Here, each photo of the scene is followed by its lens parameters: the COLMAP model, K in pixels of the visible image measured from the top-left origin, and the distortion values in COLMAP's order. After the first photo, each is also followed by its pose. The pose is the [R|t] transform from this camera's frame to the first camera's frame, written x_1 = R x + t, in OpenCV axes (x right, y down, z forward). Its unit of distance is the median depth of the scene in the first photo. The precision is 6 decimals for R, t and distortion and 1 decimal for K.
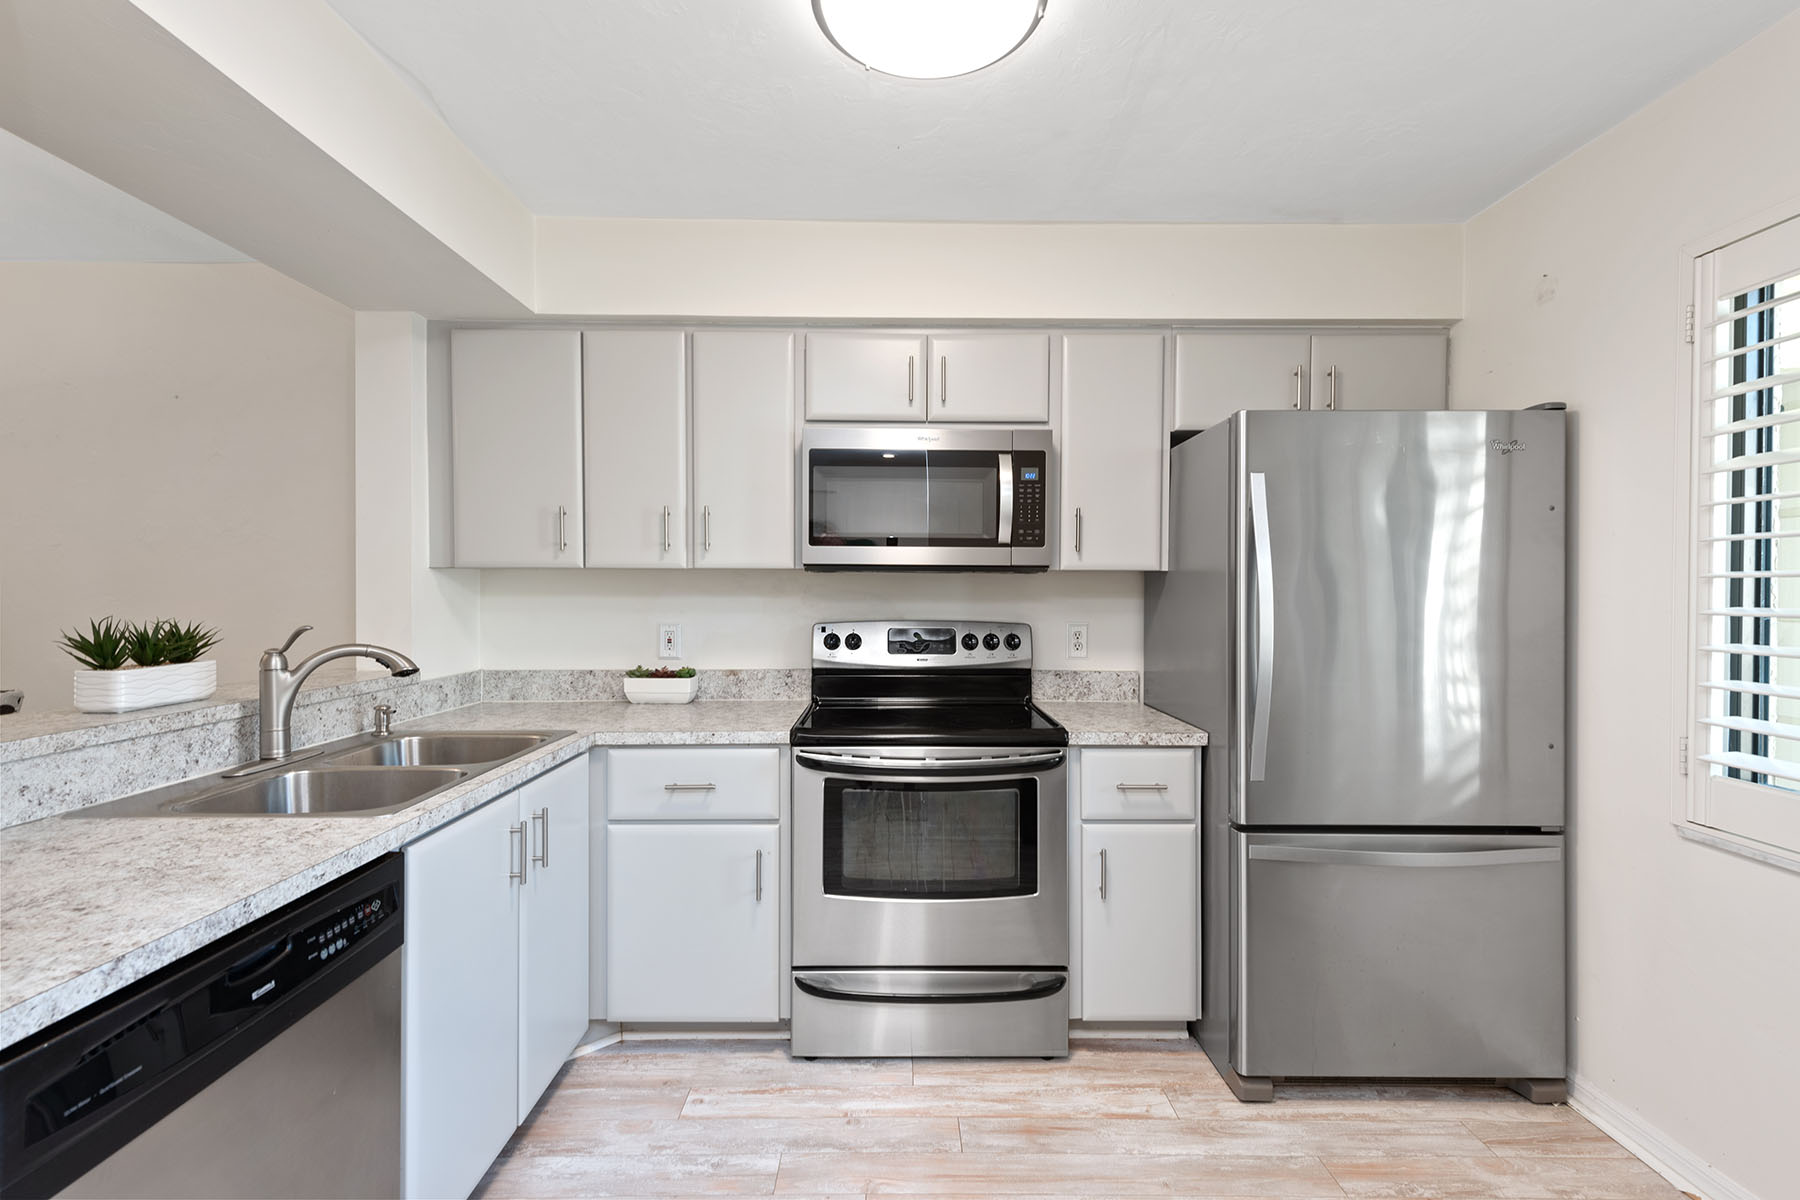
lens RADIAL K [[757.7, 0, 909.4], [0, 757.7, 594.2], [0, 0, 1]] dist [0.015340, -0.005853]
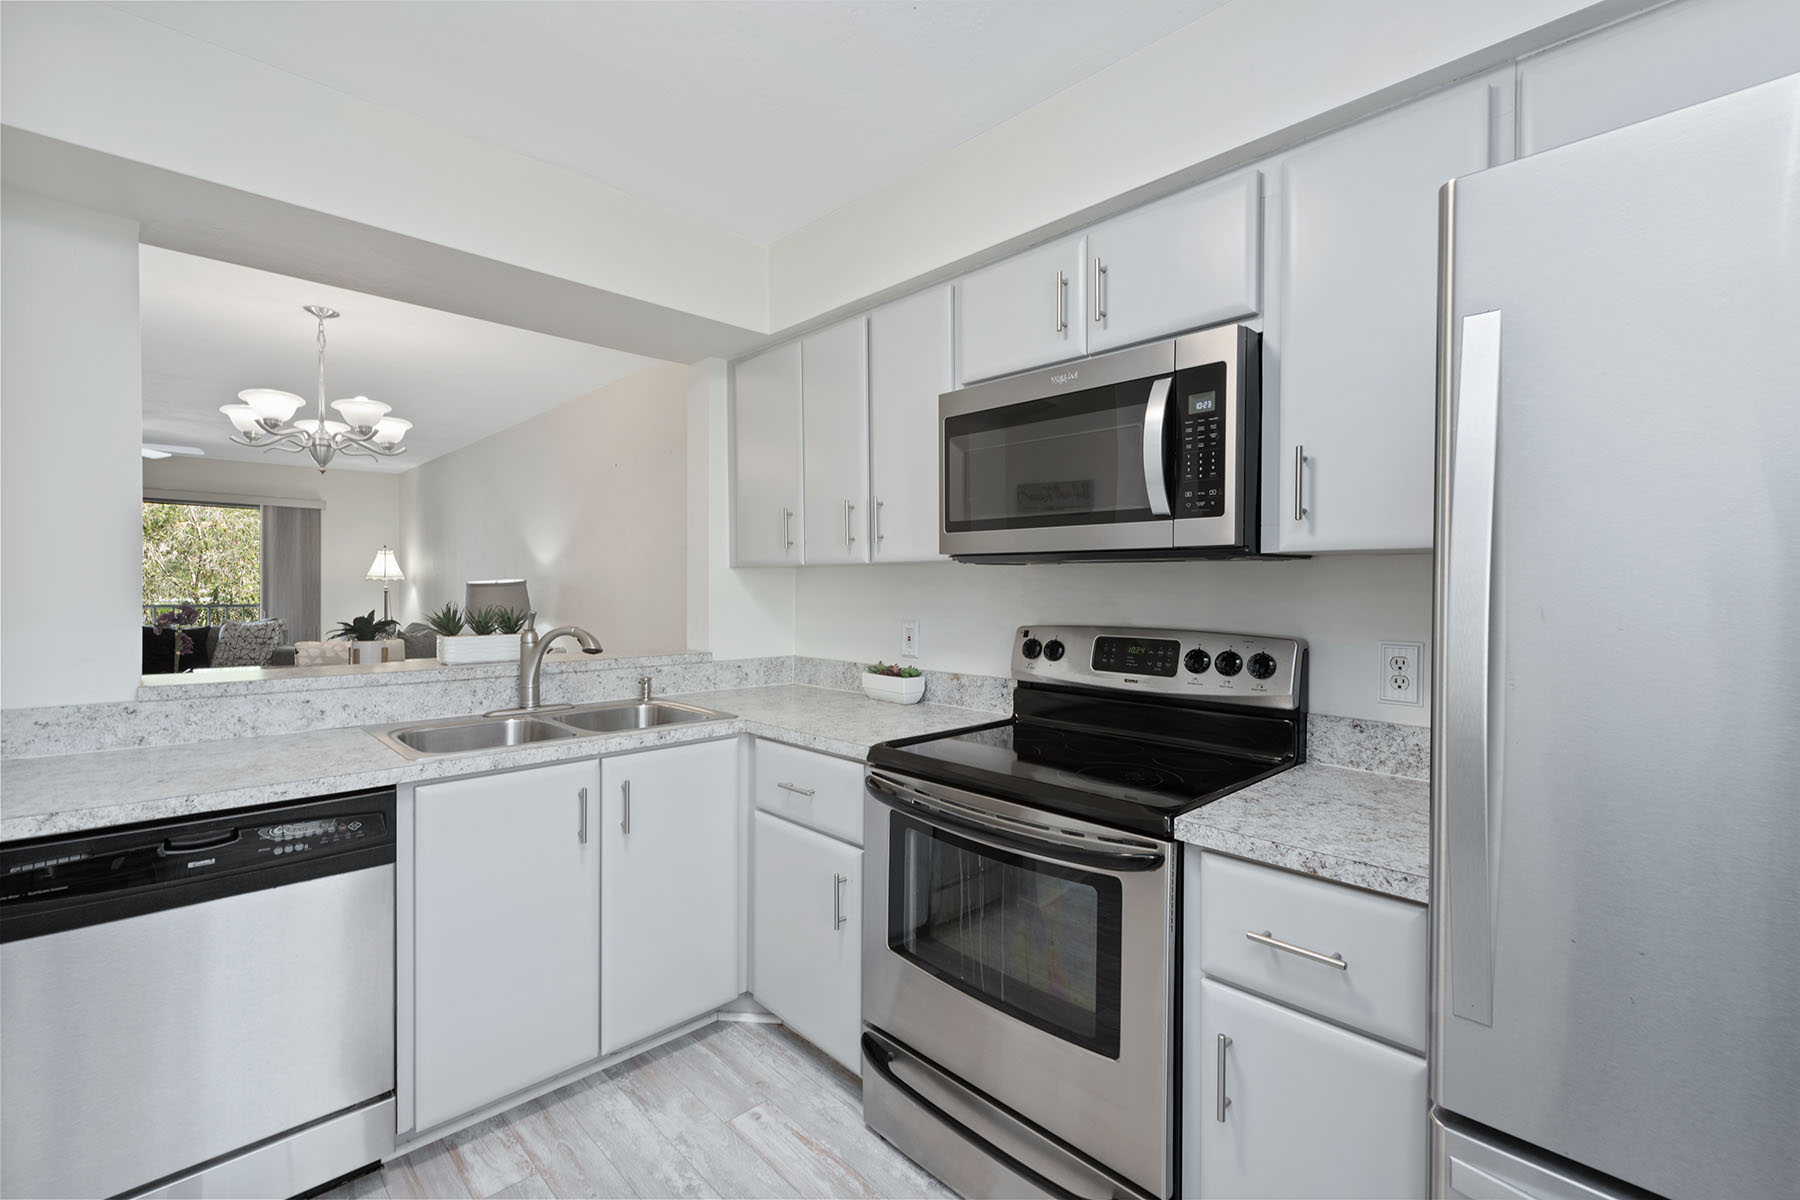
lens RADIAL K [[757.7, 0, 909.4], [0, 757.7, 594.2], [0, 0, 1]] dist [0.015340, -0.005853]
pose [[0.705066, 0.008180, -0.709095, 0.439142], [-0.006867, 0.999965, 0.004707, 0.000844], [0.709109, 0.001551, 0.705098, 0.376003]]
